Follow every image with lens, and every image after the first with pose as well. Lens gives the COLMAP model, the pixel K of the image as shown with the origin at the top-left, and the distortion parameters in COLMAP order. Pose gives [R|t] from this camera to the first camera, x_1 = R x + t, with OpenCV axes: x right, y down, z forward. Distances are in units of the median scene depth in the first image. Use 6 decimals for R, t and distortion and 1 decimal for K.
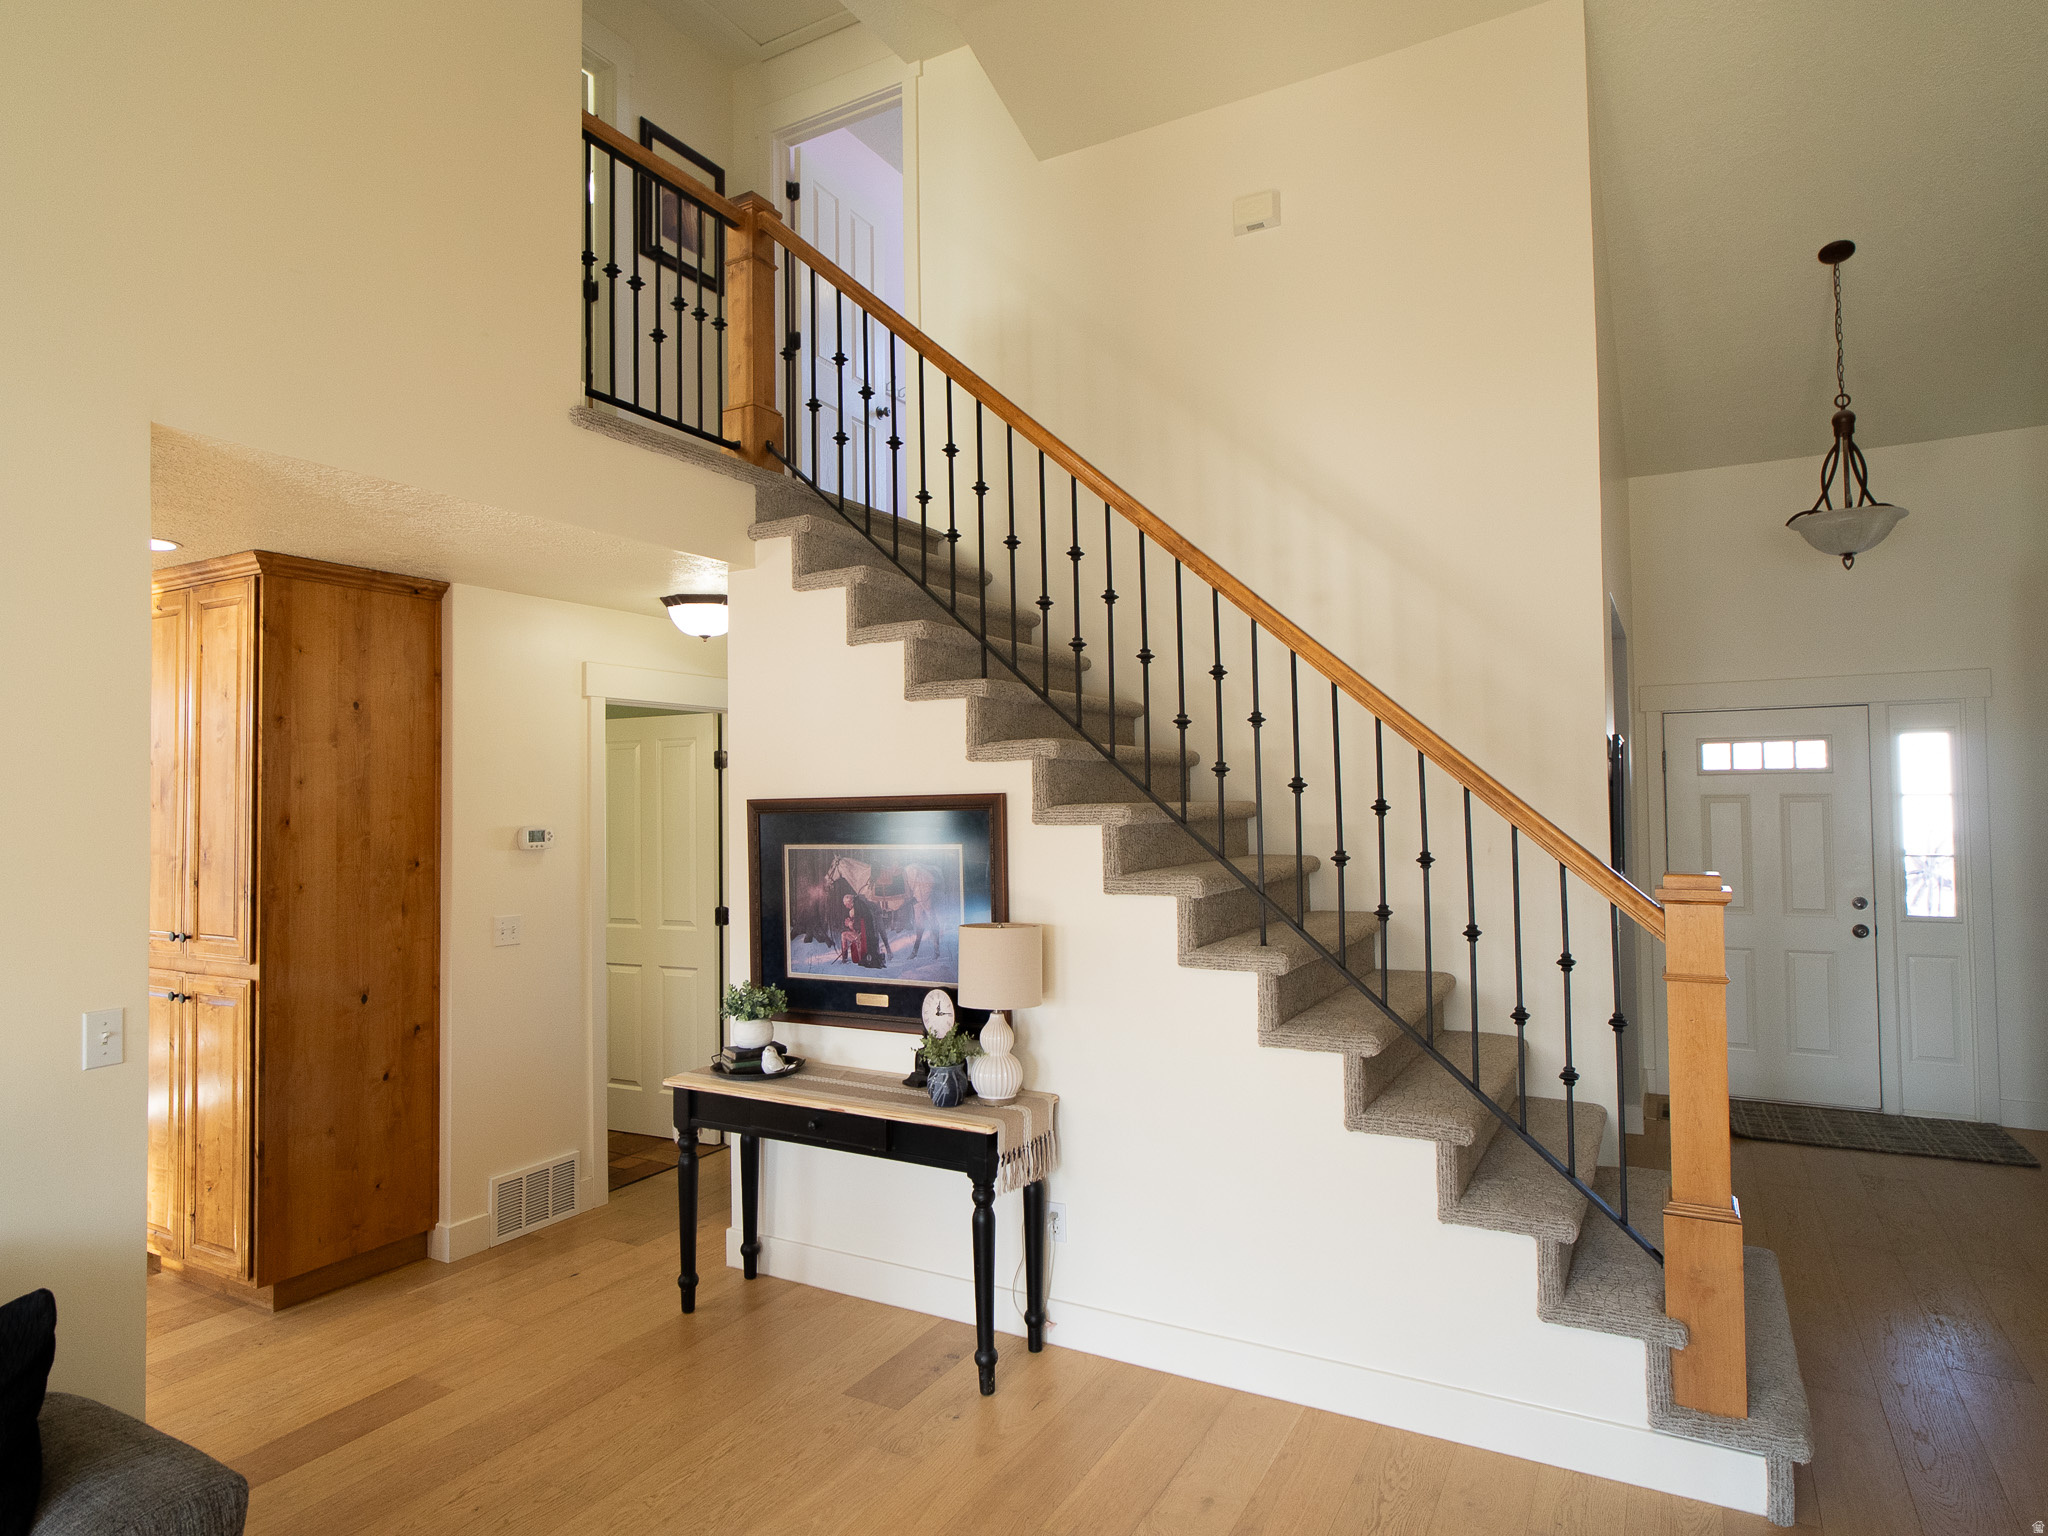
lens RADIAL K [[1182.3, 0, 1018.8], [0, 1182.3, 766.6], [0, 0, 1]] dist [-0.007805, -0.001315]
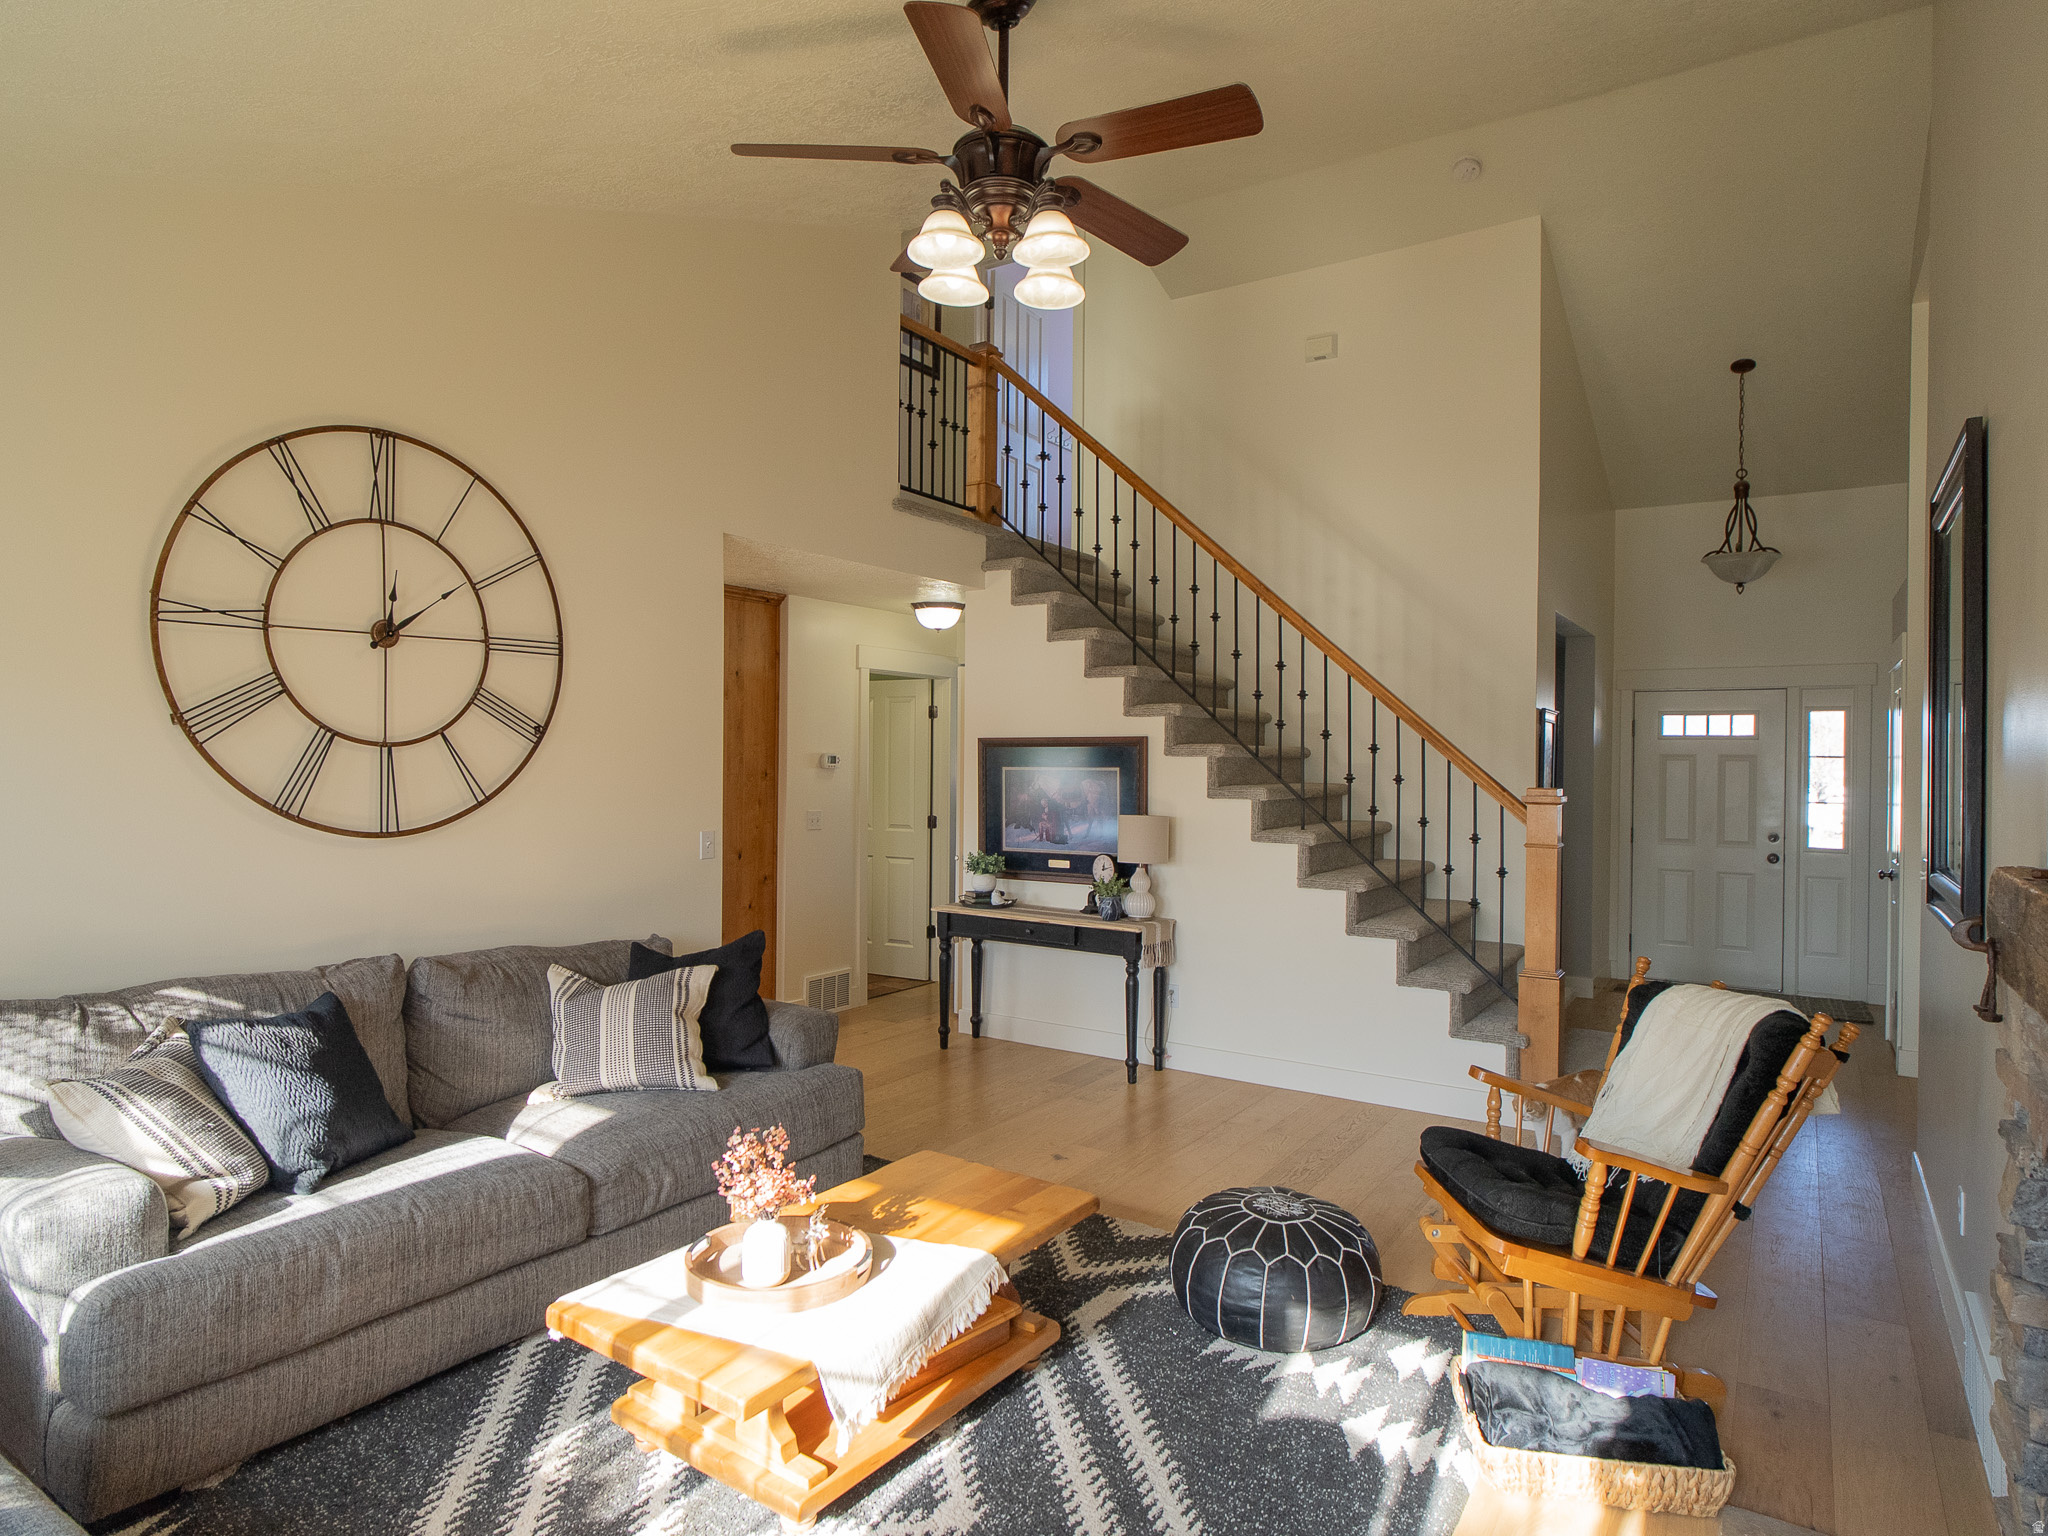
lens RADIAL K [[1182.3, 0, 1026.7], [0, 1182.3, 759.5], [0, 0, 1]] dist [-0.007805, -0.001315]
pose [[0.997463, 0.023530, -0.067183, -0.062540], [-0.021444, 0.999270, 0.031604, 0.005816], [0.067878, -0.030083, 0.997240, -0.594325]]
